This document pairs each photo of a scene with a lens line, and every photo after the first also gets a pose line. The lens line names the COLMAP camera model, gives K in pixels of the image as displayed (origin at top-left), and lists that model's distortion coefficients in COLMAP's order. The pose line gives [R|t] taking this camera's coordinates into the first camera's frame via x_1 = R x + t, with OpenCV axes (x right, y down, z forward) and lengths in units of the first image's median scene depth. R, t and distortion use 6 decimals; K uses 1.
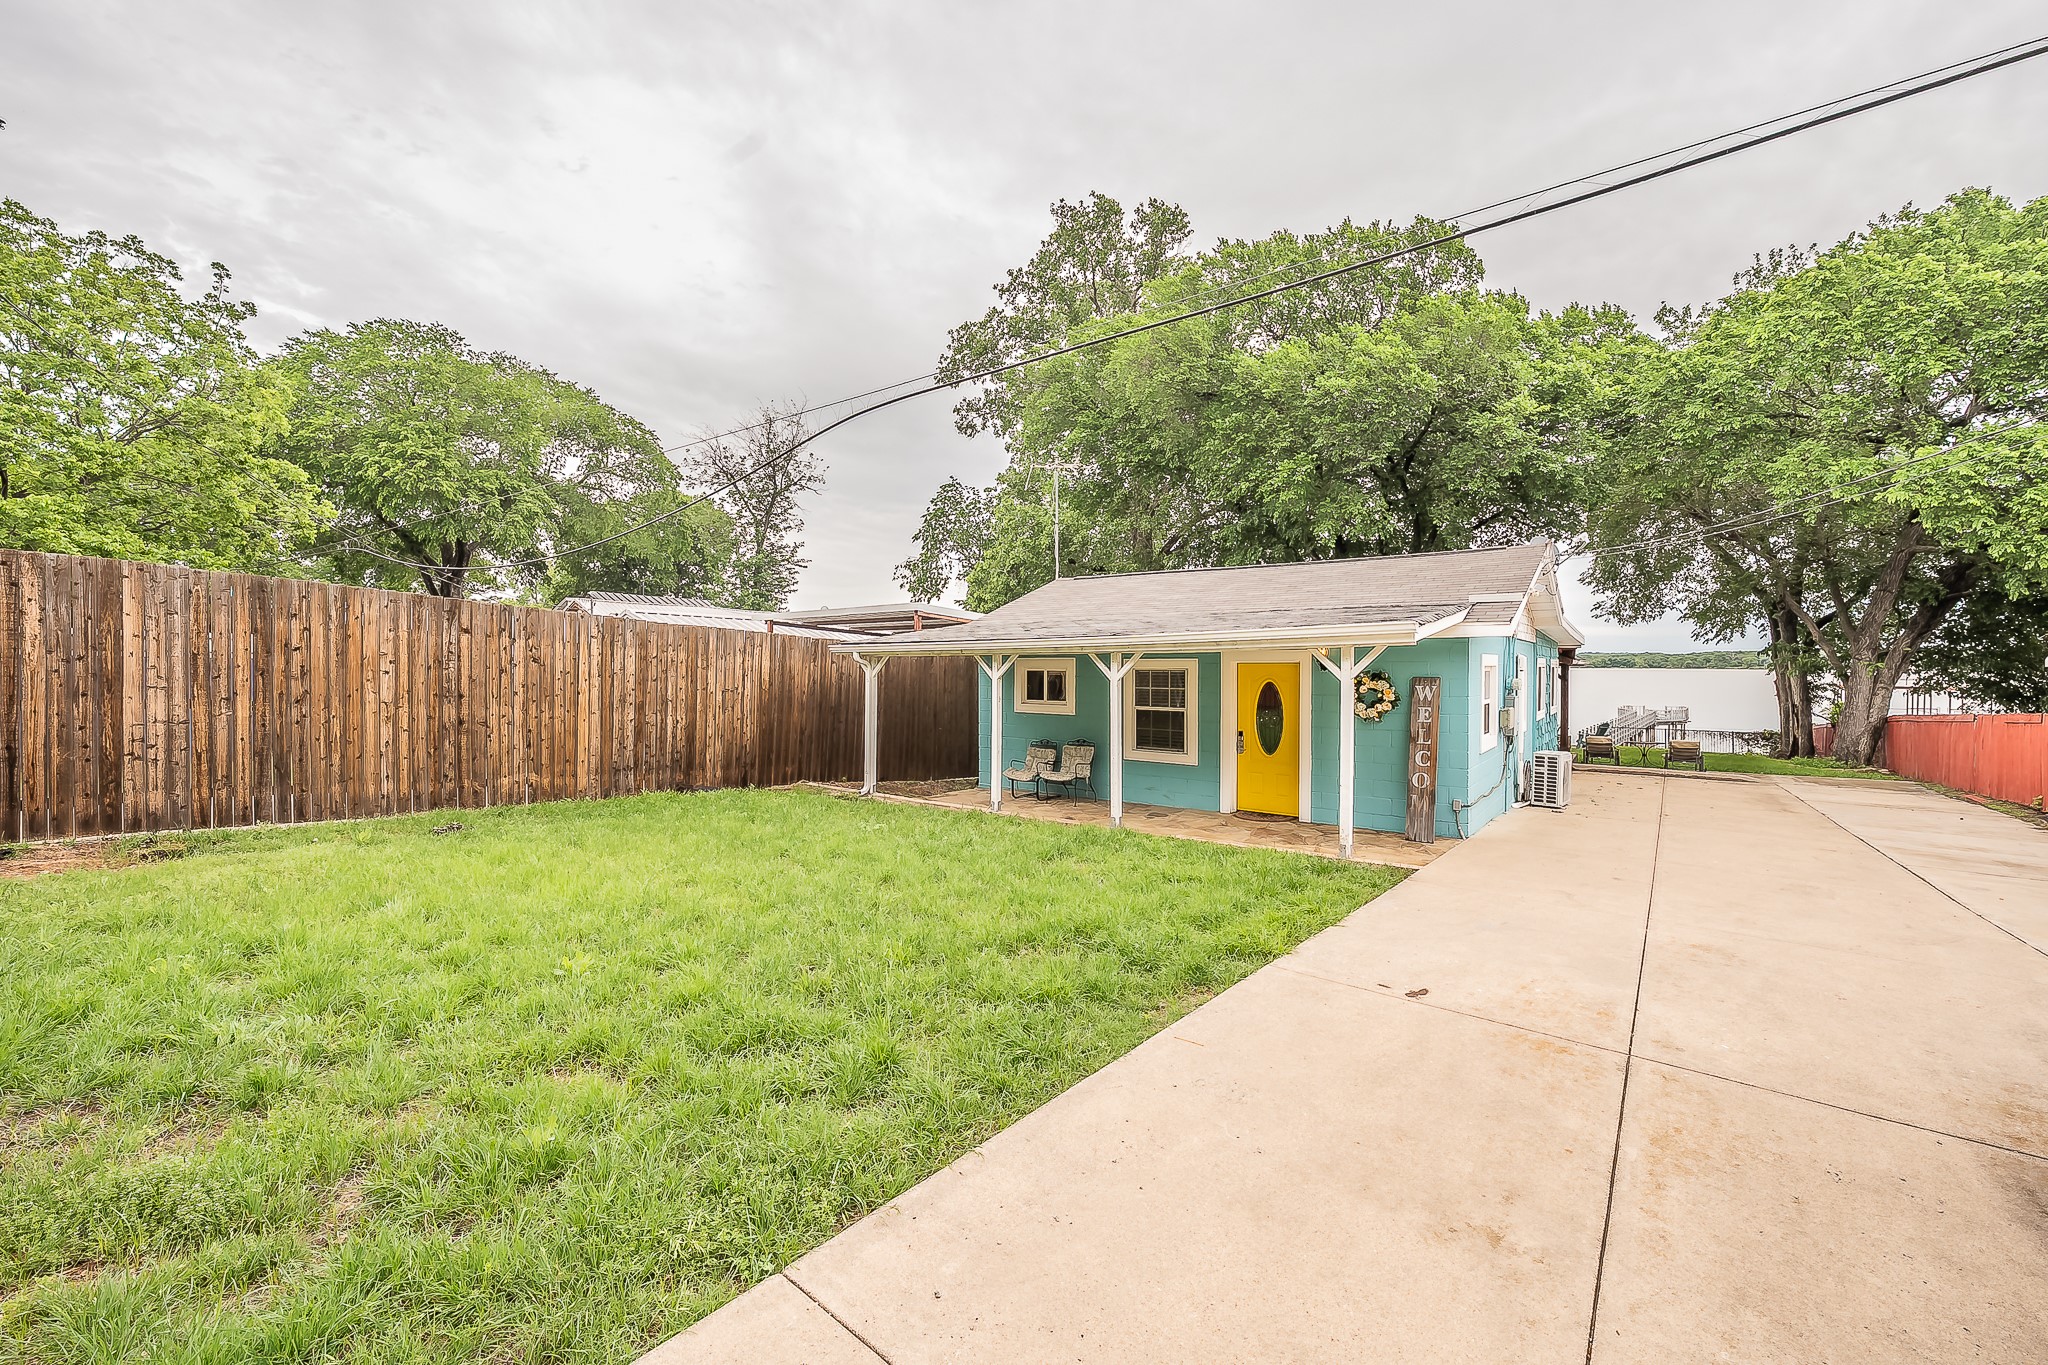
lens RADIAL K [[807.8, 0, 1024.0], [0, 807.8, 682.5], [0, 0, 1]] dist [0.001668, -0.000119]
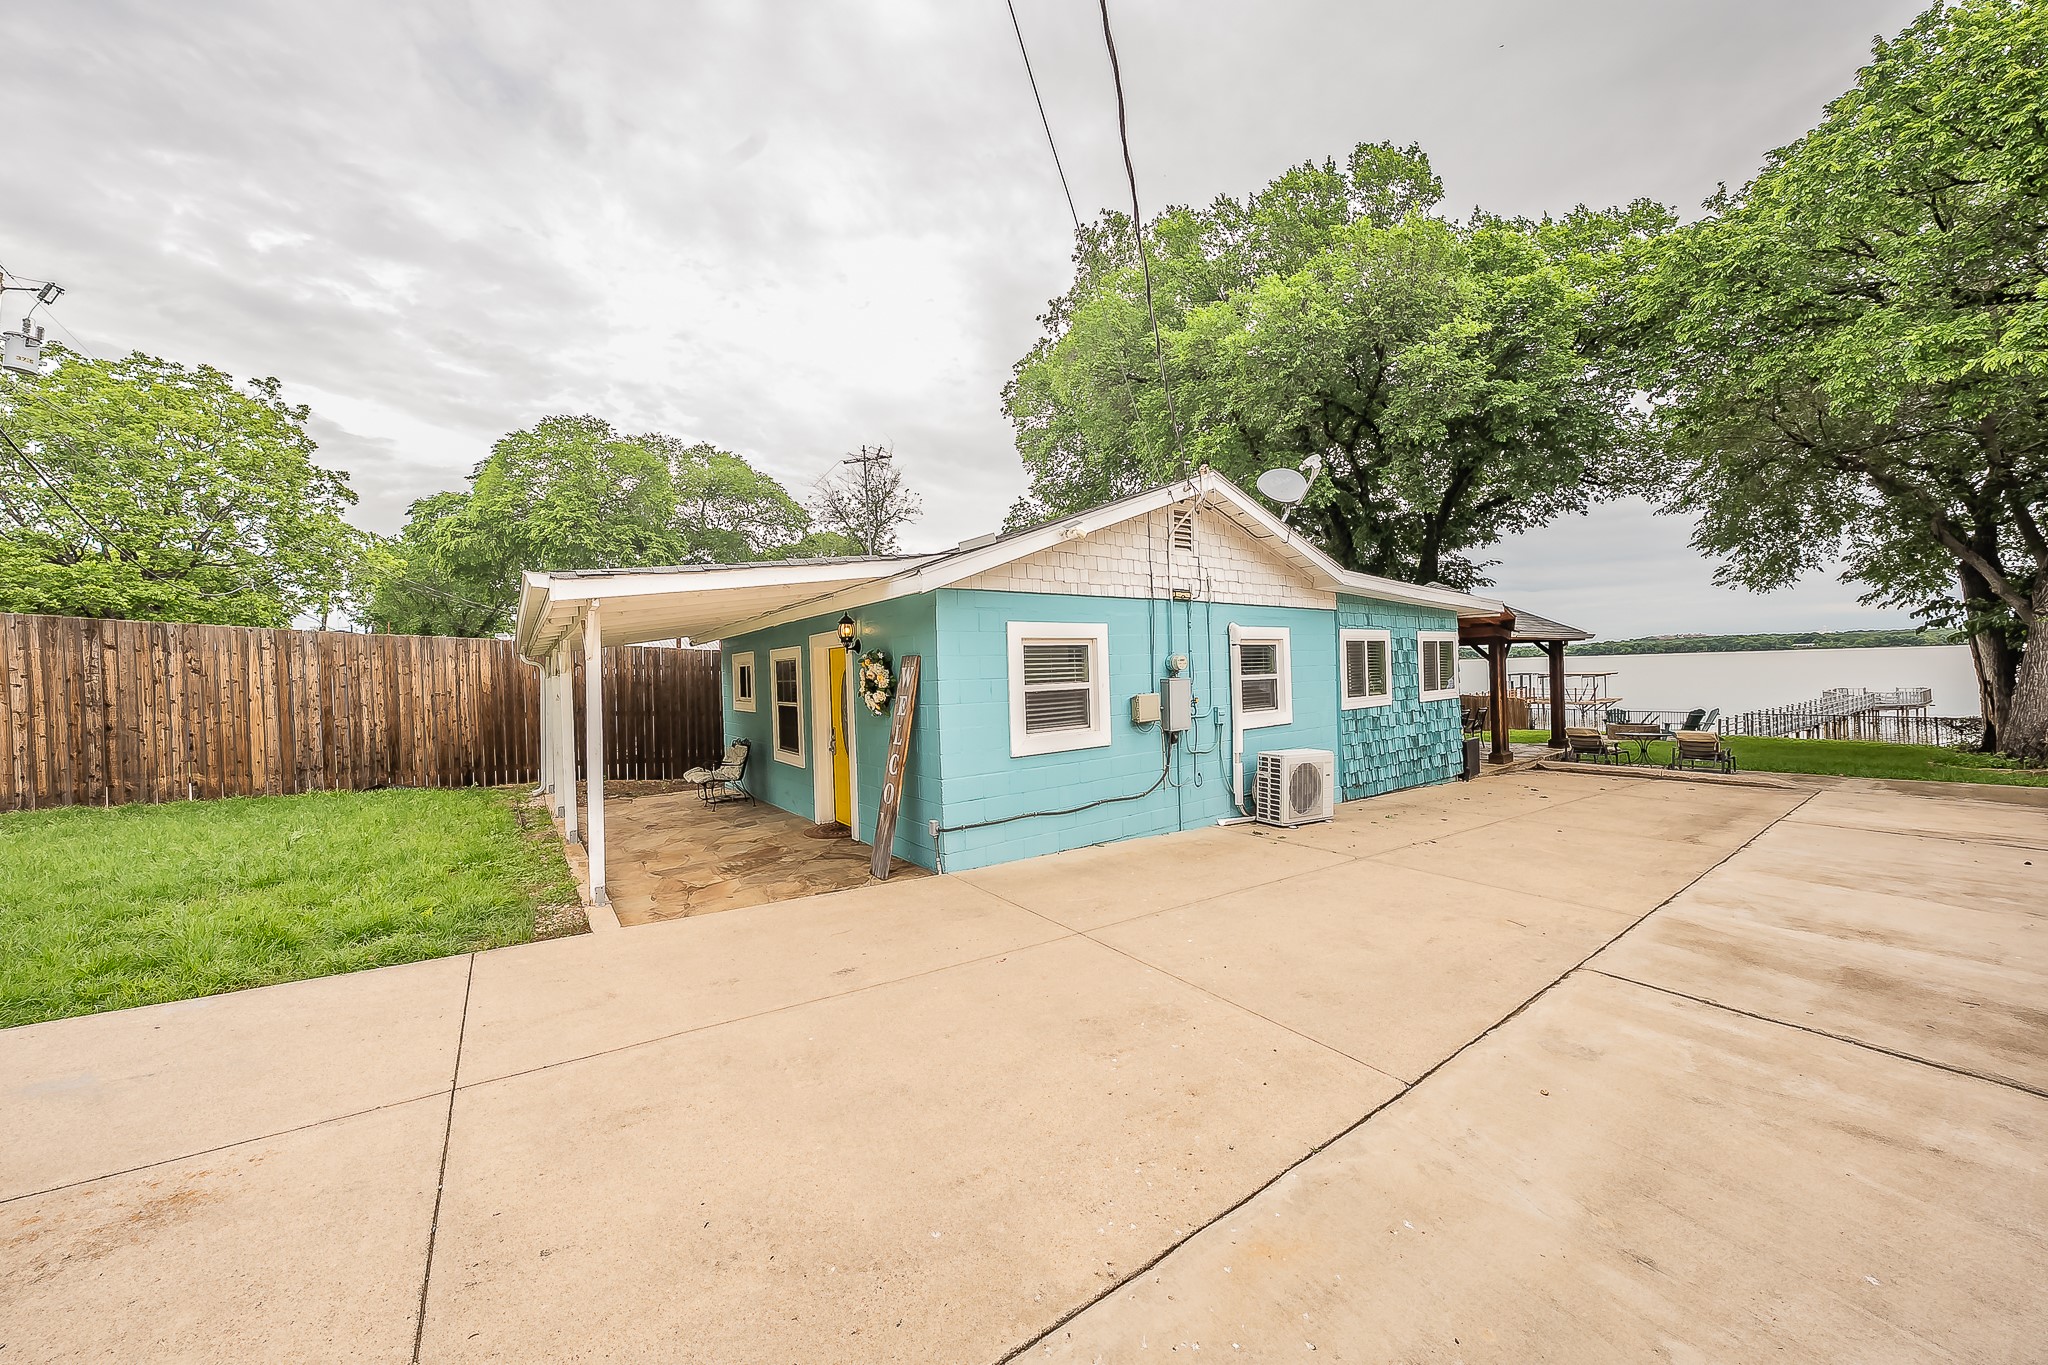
lens RADIAL K [[689.6, 0, 1024.0], [0, 689.6, 682.5], [0, 0, 1]] dist [0.000174, 0.000154]
pose [[0.962873, -0.027034, -0.268597, 0.640460], [0.026715, 0.999631, -0.004844, 0.019614], [0.268629, -0.002511, 0.963240, 0.342045]]
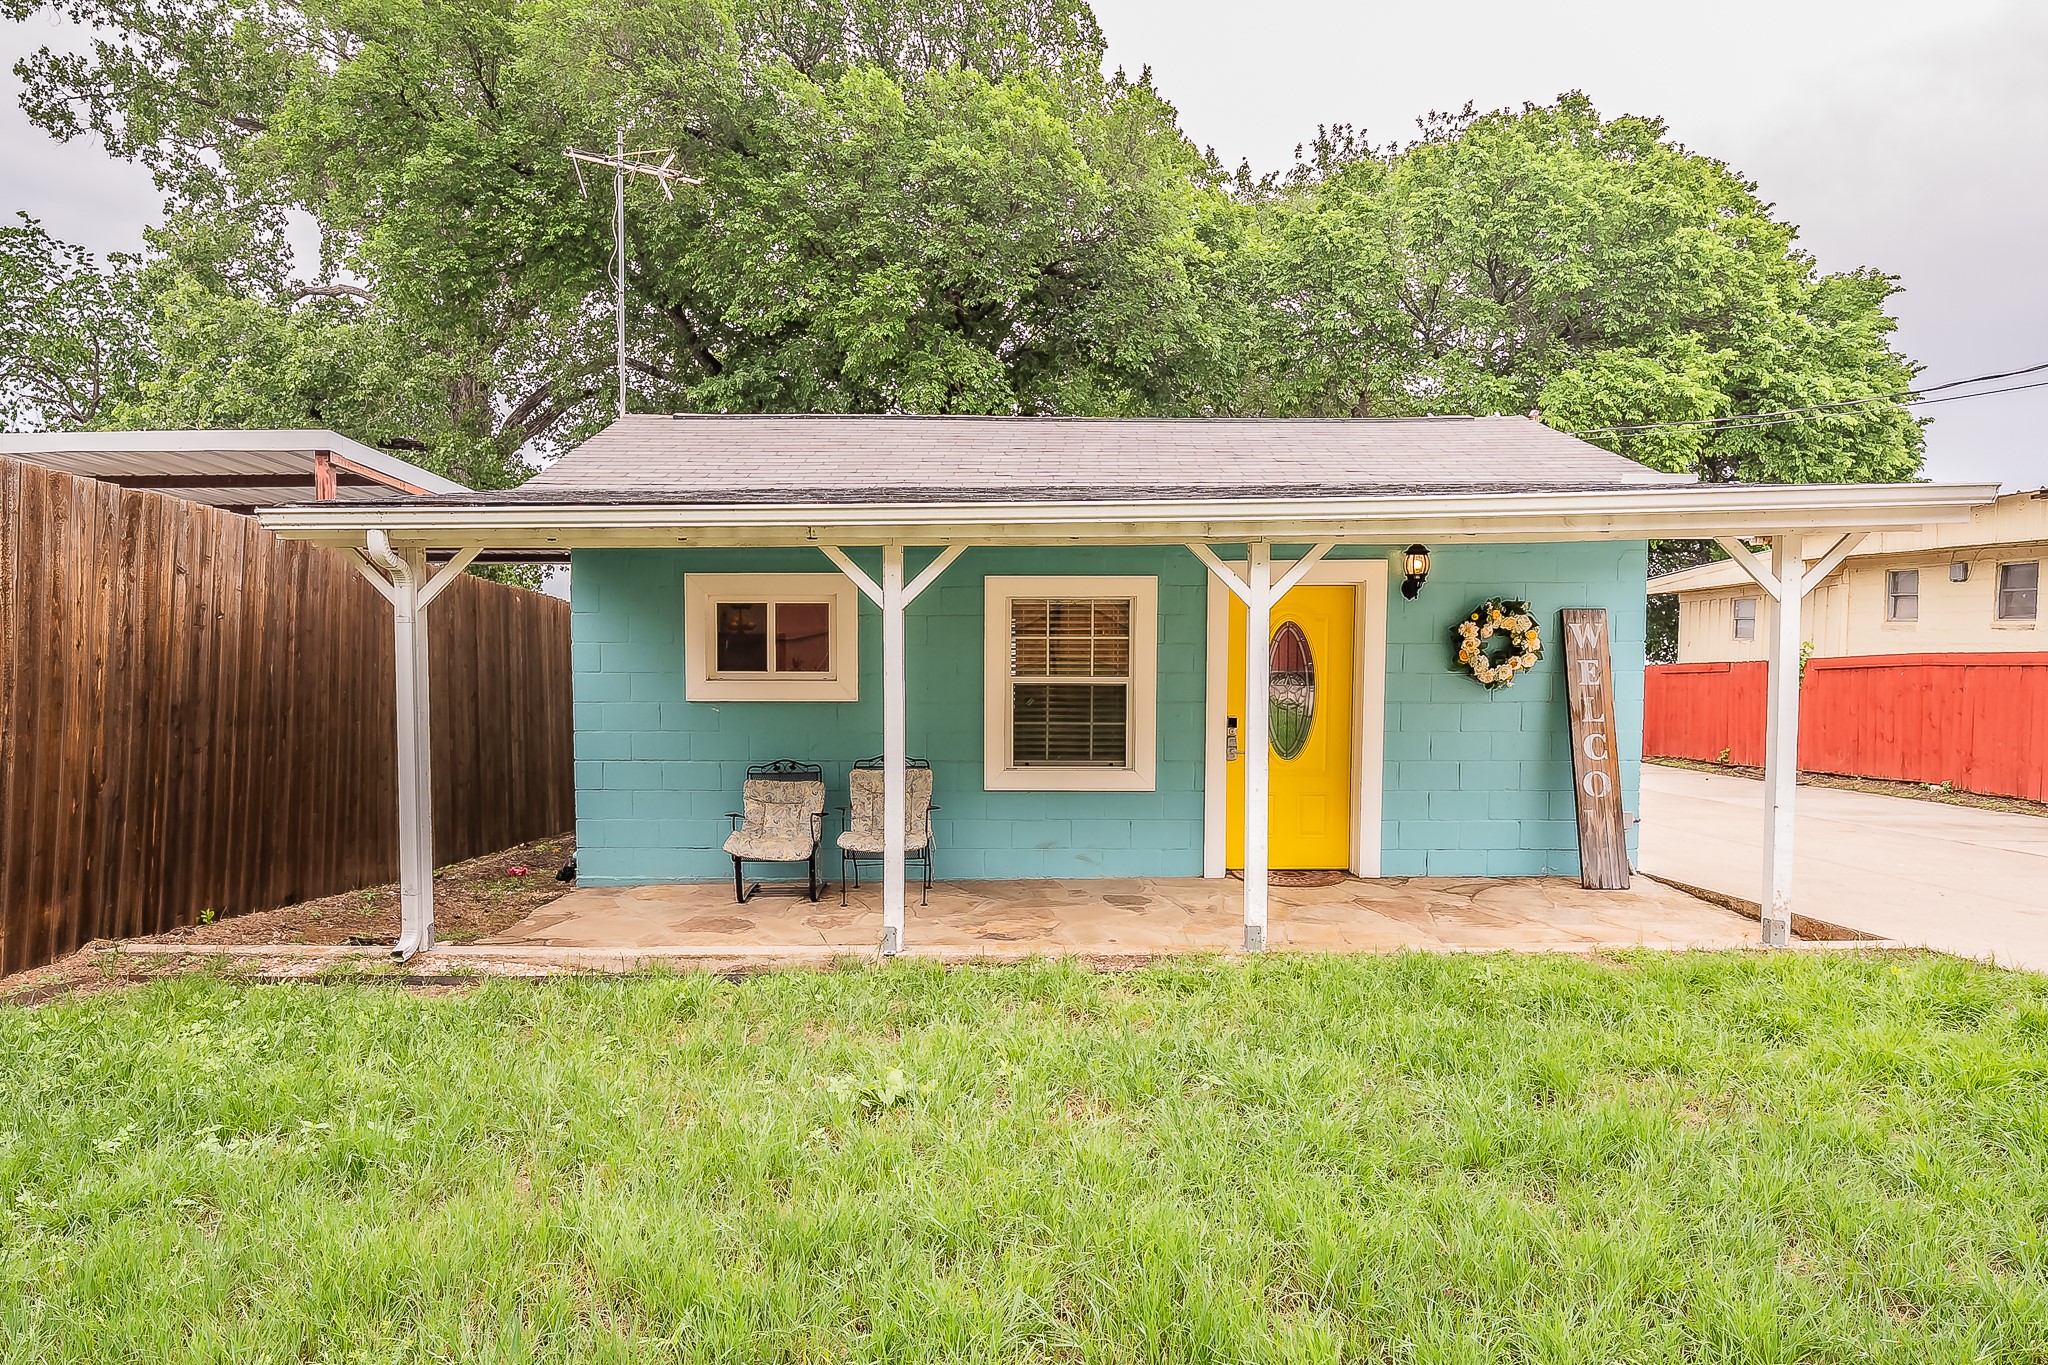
lens RADIAL K [[1181.6, 0, 971.3], [0, 1181.6, 709.3], [0, 0, 1]] dist [0.004764, 0.000711]
pose [[0.797588, -0.041829, 0.601750, -0.309141], [0.014657, 0.998642, 0.049991, 0.013976], [-0.603024, -0.031052, 0.797118, 0.480267]]
